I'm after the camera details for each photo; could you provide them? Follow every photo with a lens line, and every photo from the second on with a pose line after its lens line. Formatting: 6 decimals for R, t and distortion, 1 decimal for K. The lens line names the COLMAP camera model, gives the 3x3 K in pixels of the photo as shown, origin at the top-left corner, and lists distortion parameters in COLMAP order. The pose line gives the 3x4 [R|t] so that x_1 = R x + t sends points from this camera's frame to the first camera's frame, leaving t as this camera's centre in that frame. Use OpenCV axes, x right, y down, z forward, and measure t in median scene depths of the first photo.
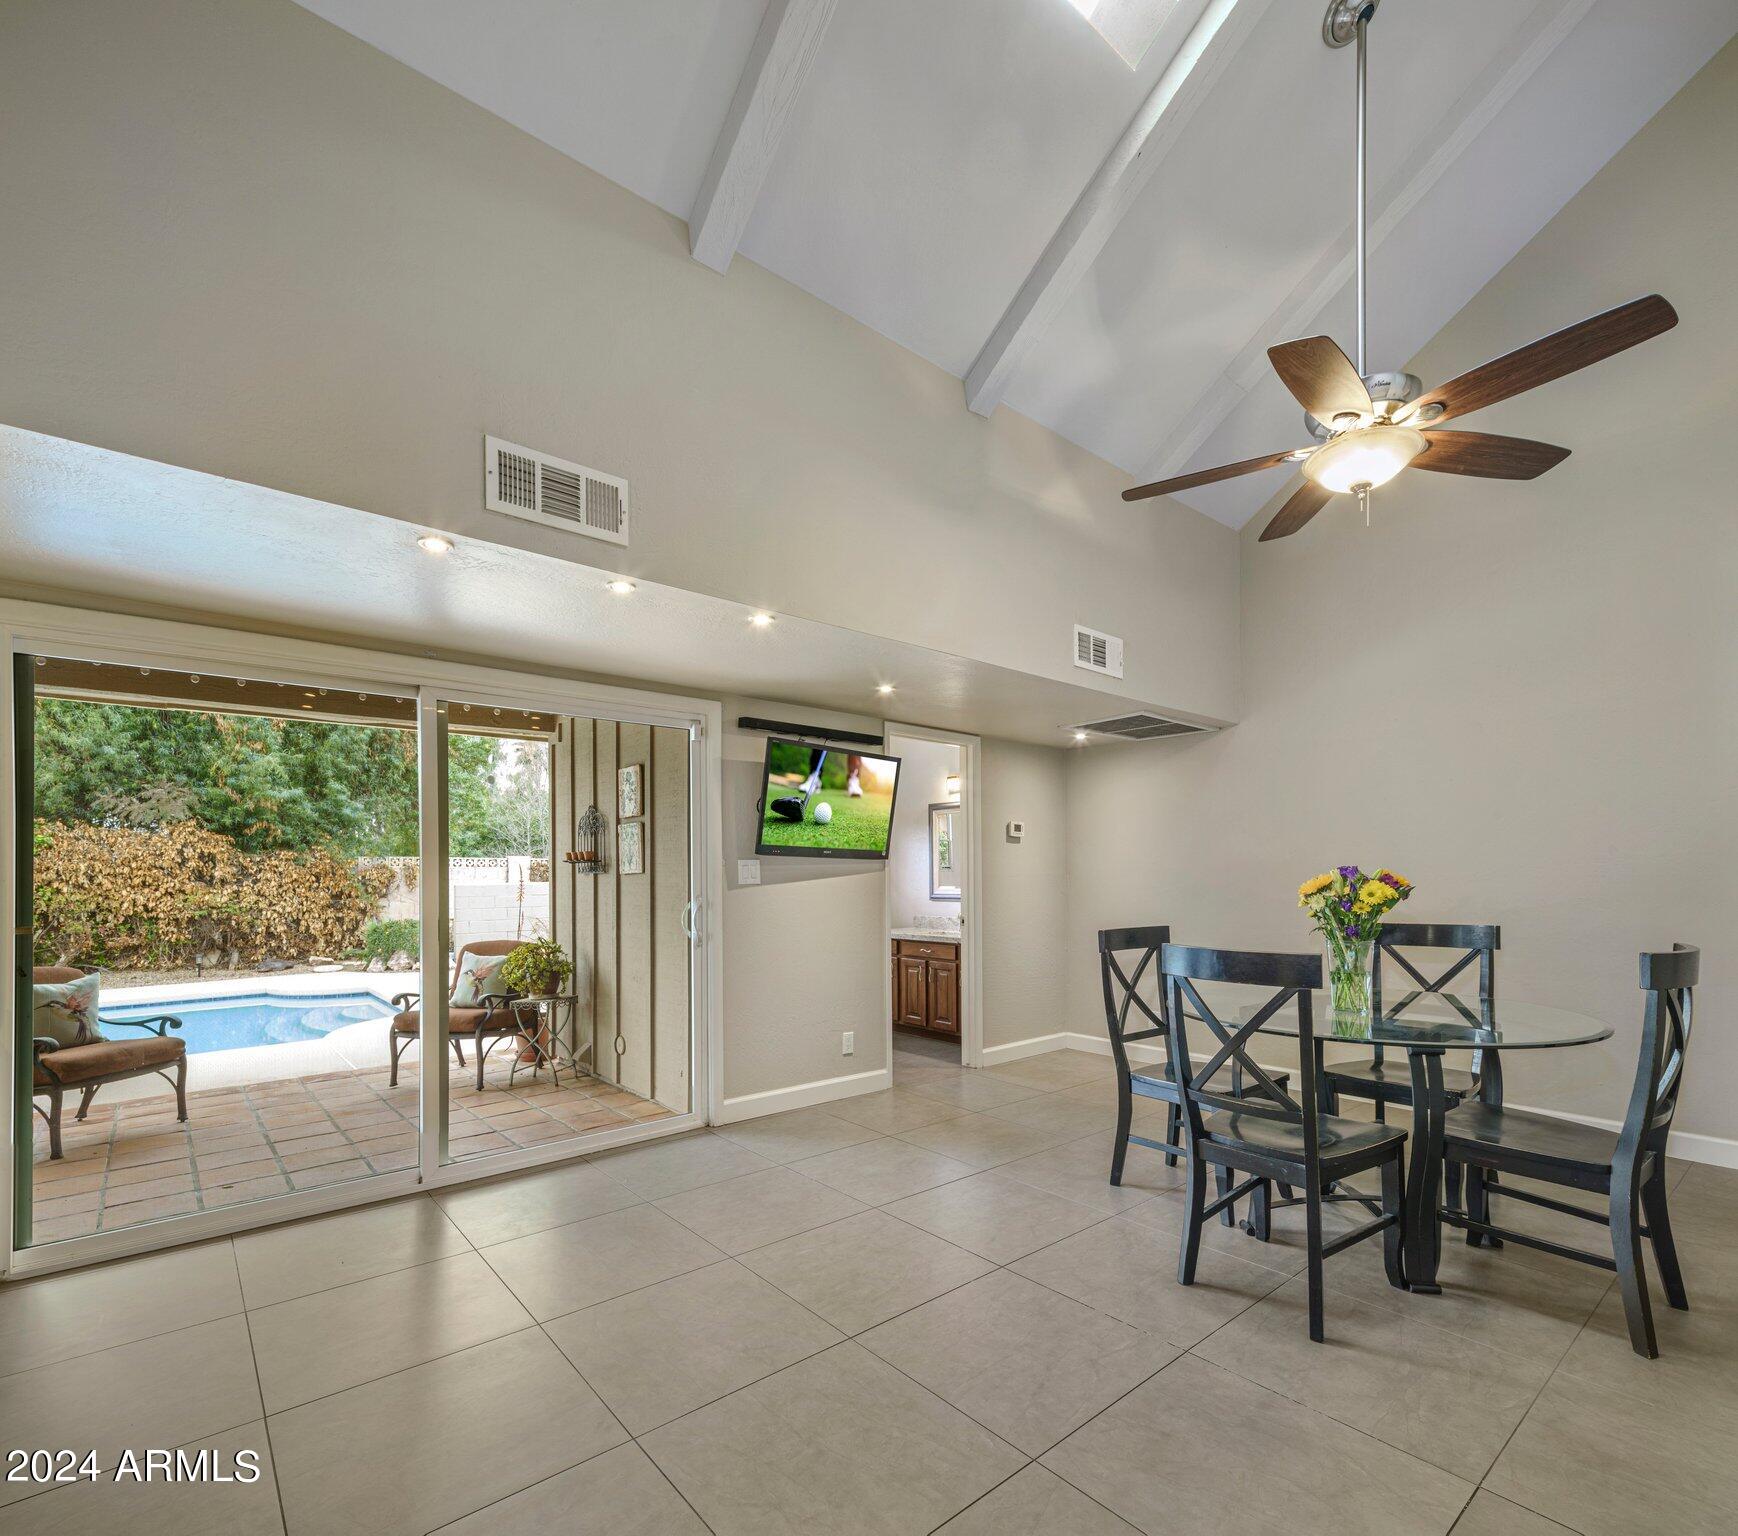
lens RADIAL K [[823.2, 0, 869.0], [0, 823.2, 870.3], [0, 0, 1]] dist [0.010138, -0.004901]
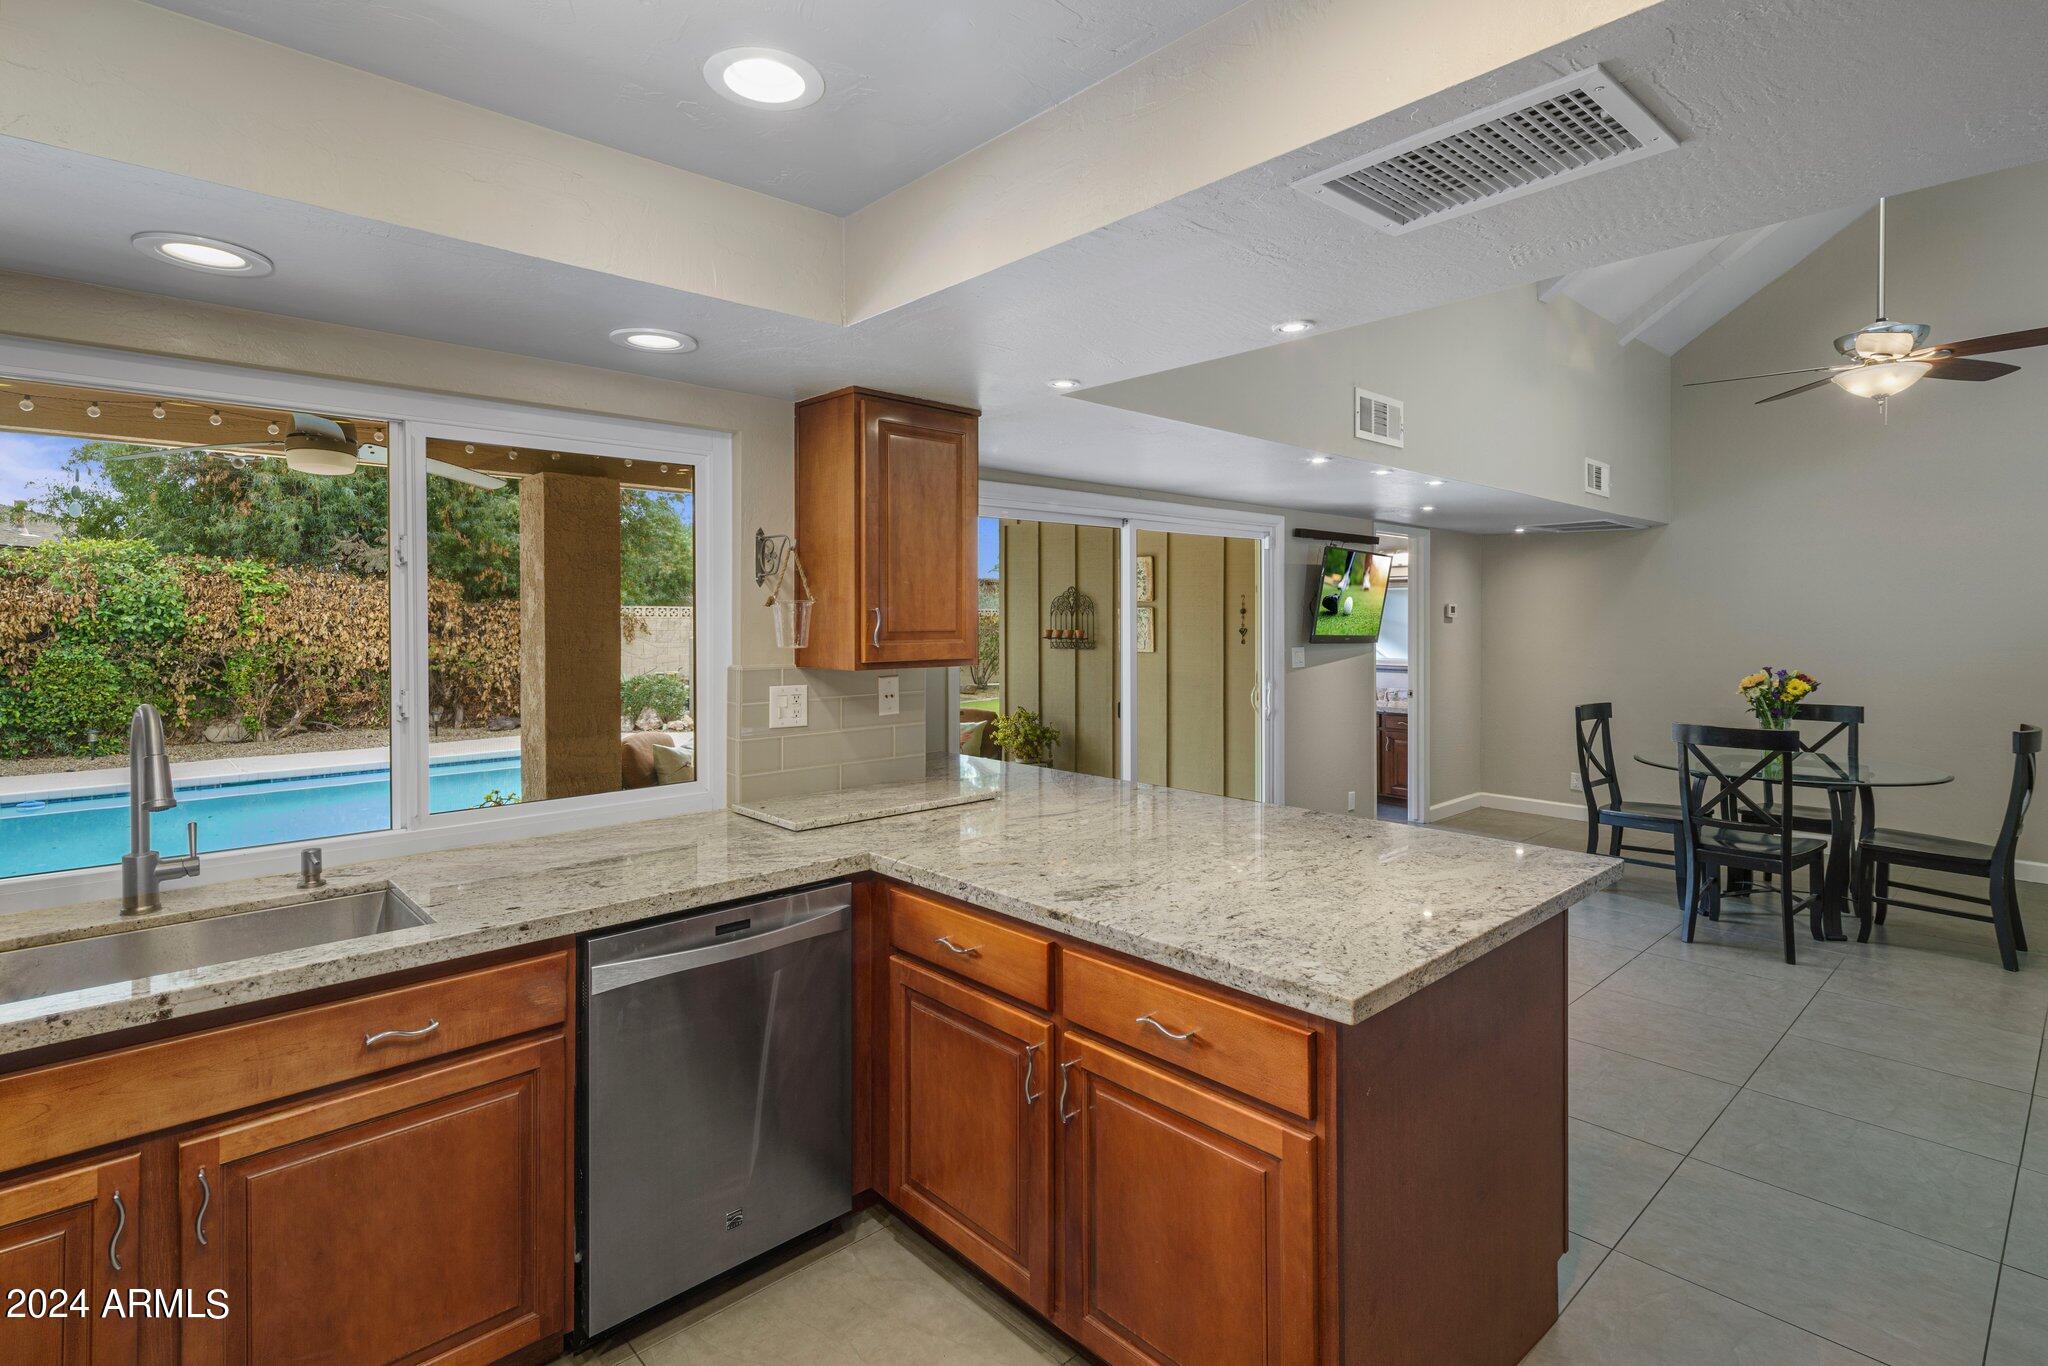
lens RADIAL K [[993.7, 0, 1011.4], [0, 993.7, 624.9], [0, 0, 1]] dist [0.019457, -0.003577]
pose [[0.999183, 0.009438, 0.039290, -0.220986], [-0.010139, 0.999792, 0.017674, -0.023268], [-0.039115, -0.018058, 0.999072, -0.151332]]
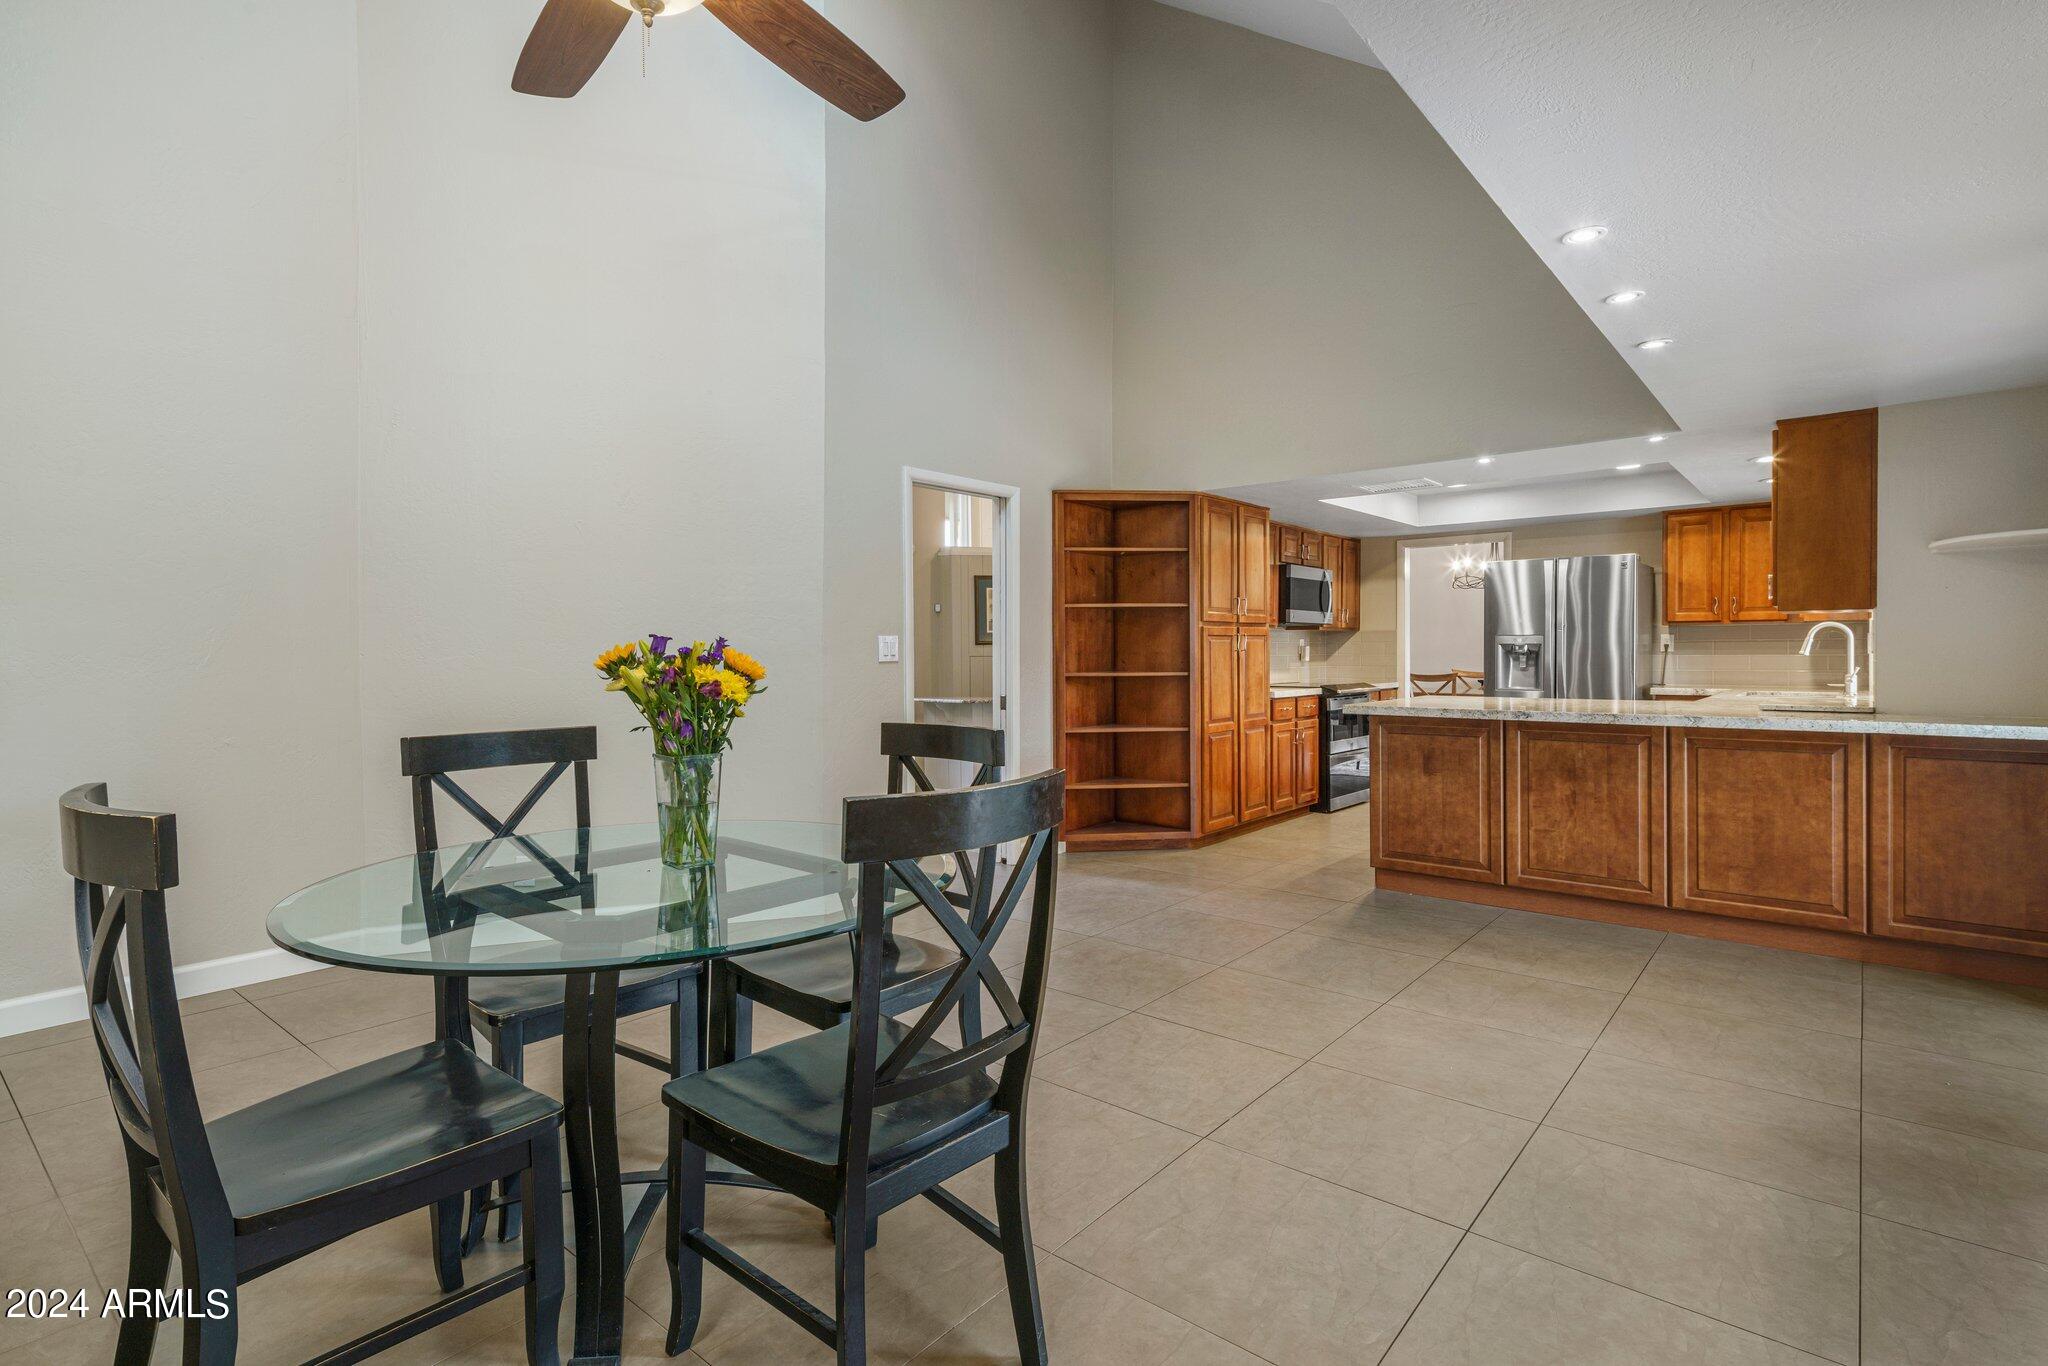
lens RADIAL K [[993.7, 0, 1022.6], [0, 993.7, 664.6], [0, 0, 1]] dist [0.019457, -0.003577]
pose [[-0.983979, 0.018954, -0.177271, 0.099770], [0.018229, 0.999817, 0.005722, 0.003599], [0.177348, 0.002399, -0.984145, 0.402766]]
